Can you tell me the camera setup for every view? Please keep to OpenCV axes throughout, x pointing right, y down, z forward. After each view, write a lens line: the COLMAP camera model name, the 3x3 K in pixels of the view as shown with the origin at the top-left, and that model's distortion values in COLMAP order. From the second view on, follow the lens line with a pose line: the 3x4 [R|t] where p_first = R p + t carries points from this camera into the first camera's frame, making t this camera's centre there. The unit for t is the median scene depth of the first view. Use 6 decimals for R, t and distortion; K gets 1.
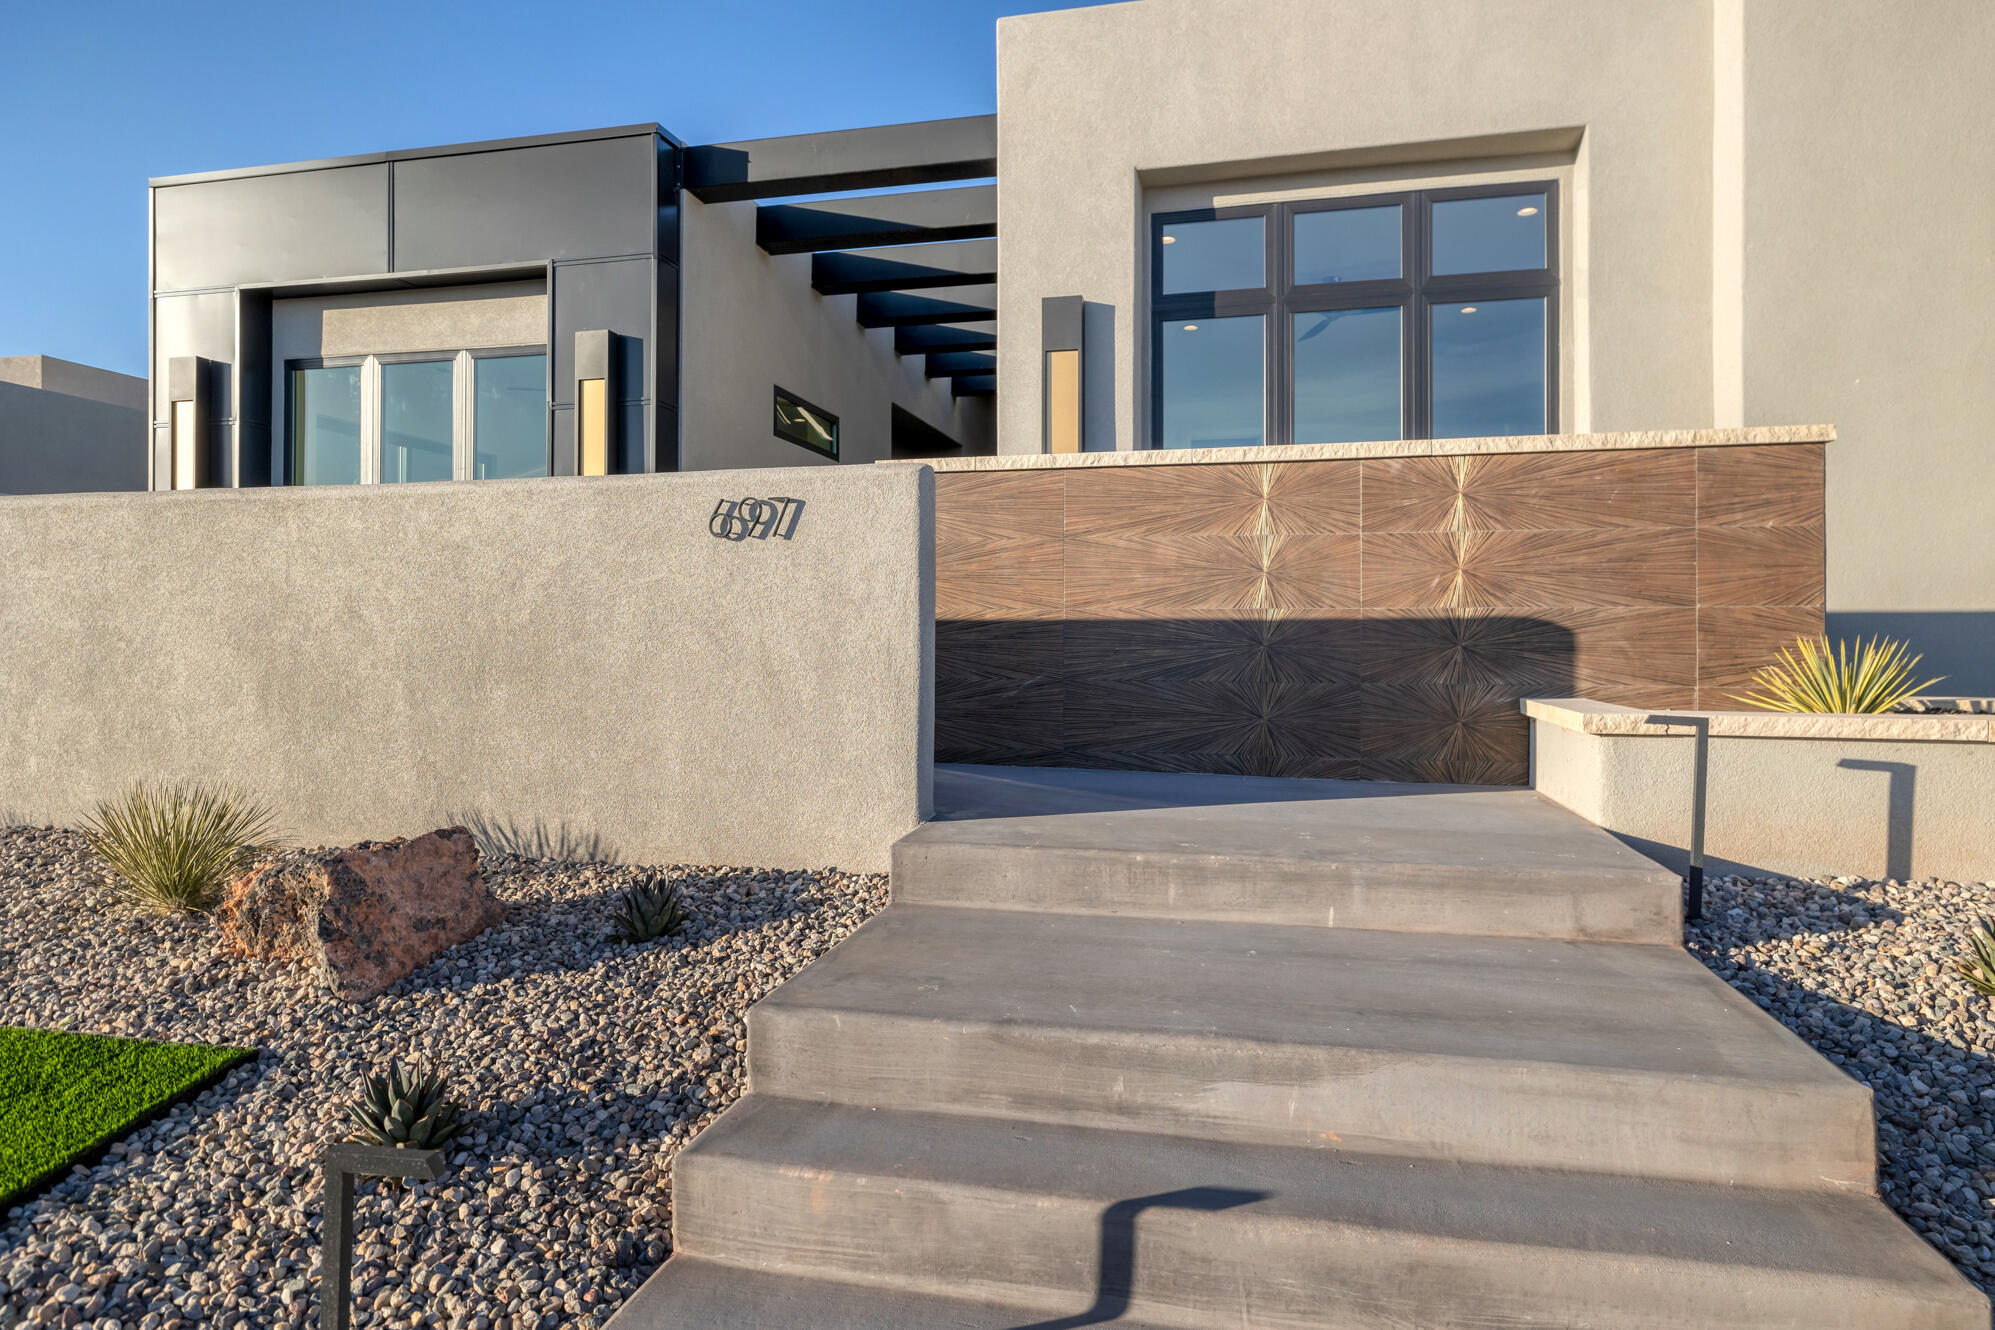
lens RADIAL K [[1132.5, 0, 999.7], [0, 1132.5, 625.5], [0, 0, 1]] dist [0.006529, 0.000553]
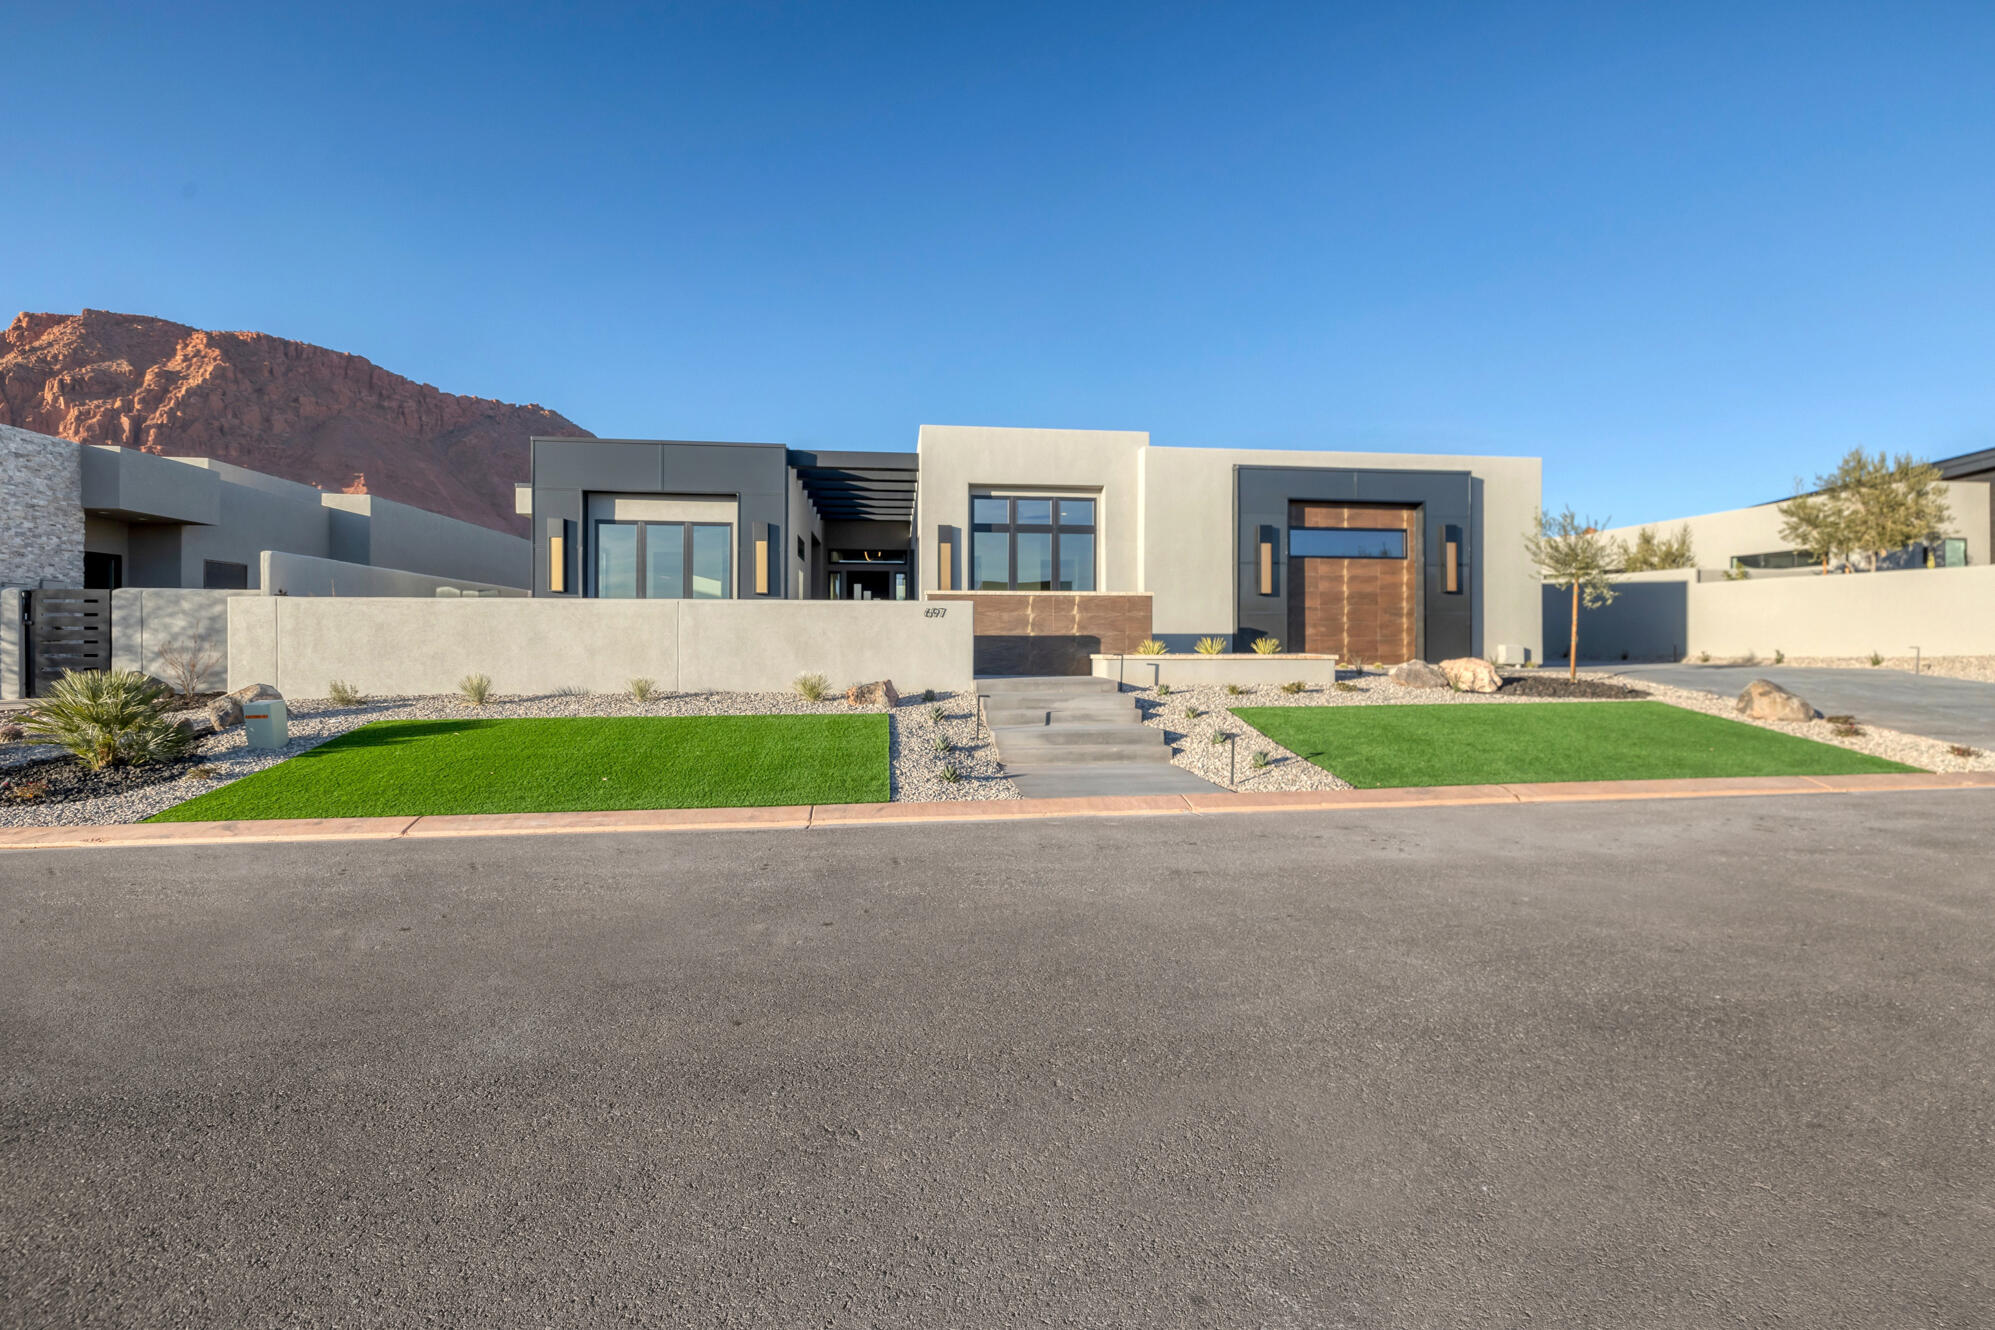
lens RADIAL K [[885.1, 0, 993.6], [0, 885.1, 653.9], [0, 0, 1]] dist [-0.004270, 0.000782]
pose [[0.939224, -0.004019, 0.343282, -0.649245], [-0.002732, 0.999812, 0.019180, 0.000288], [-0.343295, -0.018952, 0.939036, -1.270921]]
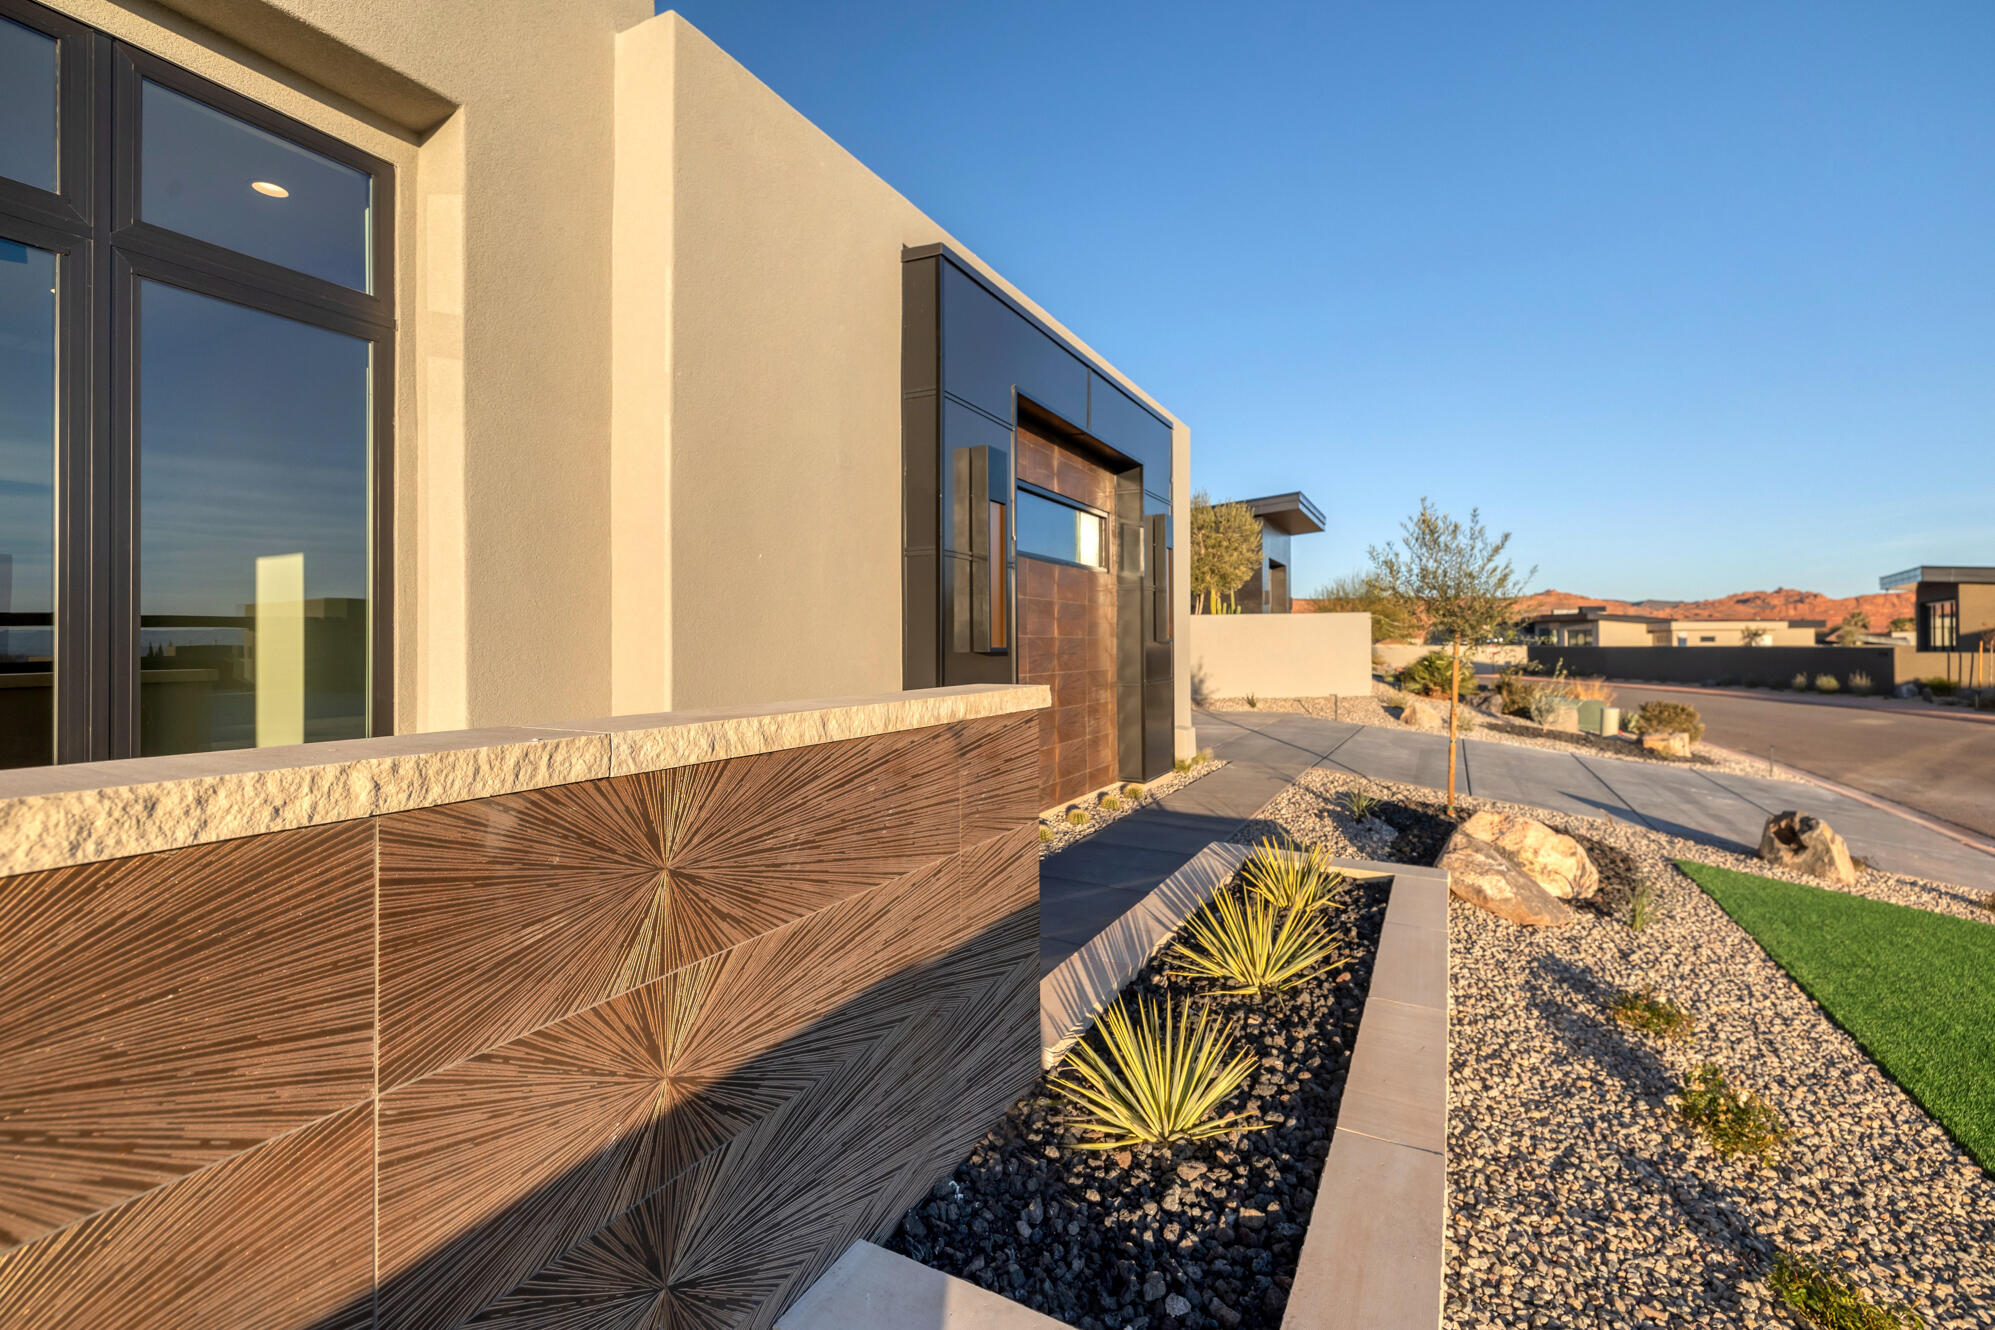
lens RADIAL K [[858.7, 0, 997.1], [0, 858.7, 649.0], [0, 0, 1]] dist [-0.002366, 0.000734]
pose [[0.252056, -0.008347, 0.967677, 0.113006], [-0.003914, 0.999946, 0.009645, -0.129497], [-0.967705, -0.006219, 0.252010, 0.560818]]
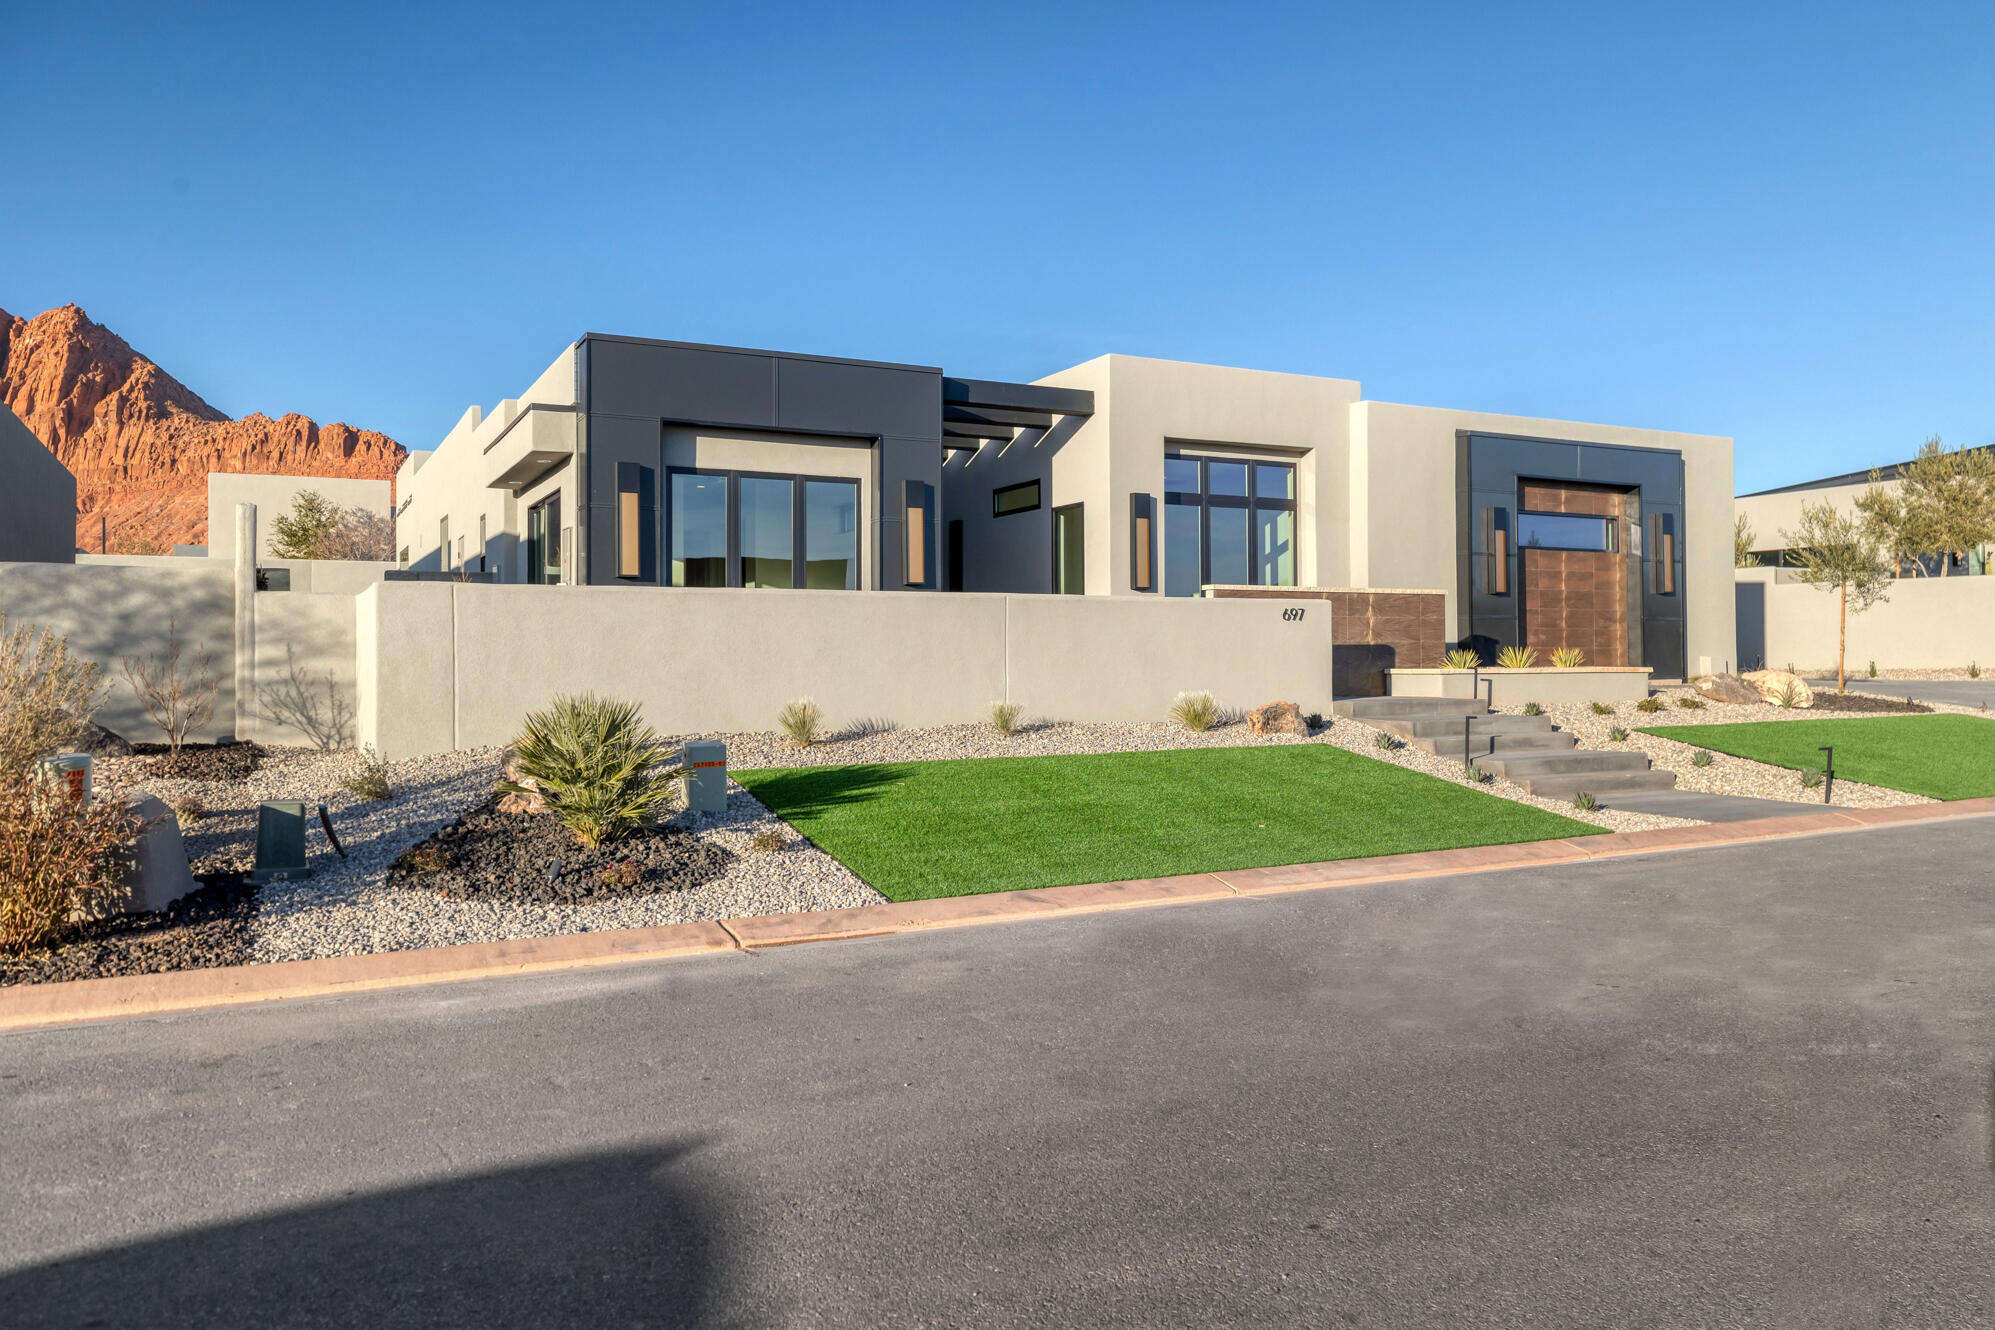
lens RADIAL K [[1441.2, 0, 985.7], [0, 1441.2, 651.6], [0, 0, 1]] dist [-0.003701, 0.003496]
pose [[0.761666, 0.000226, 0.647970, -2.035820], [0.000151, 1.000000, -0.000526, 0.010781], [-0.647970, 0.000499, 0.761665, -0.924426]]
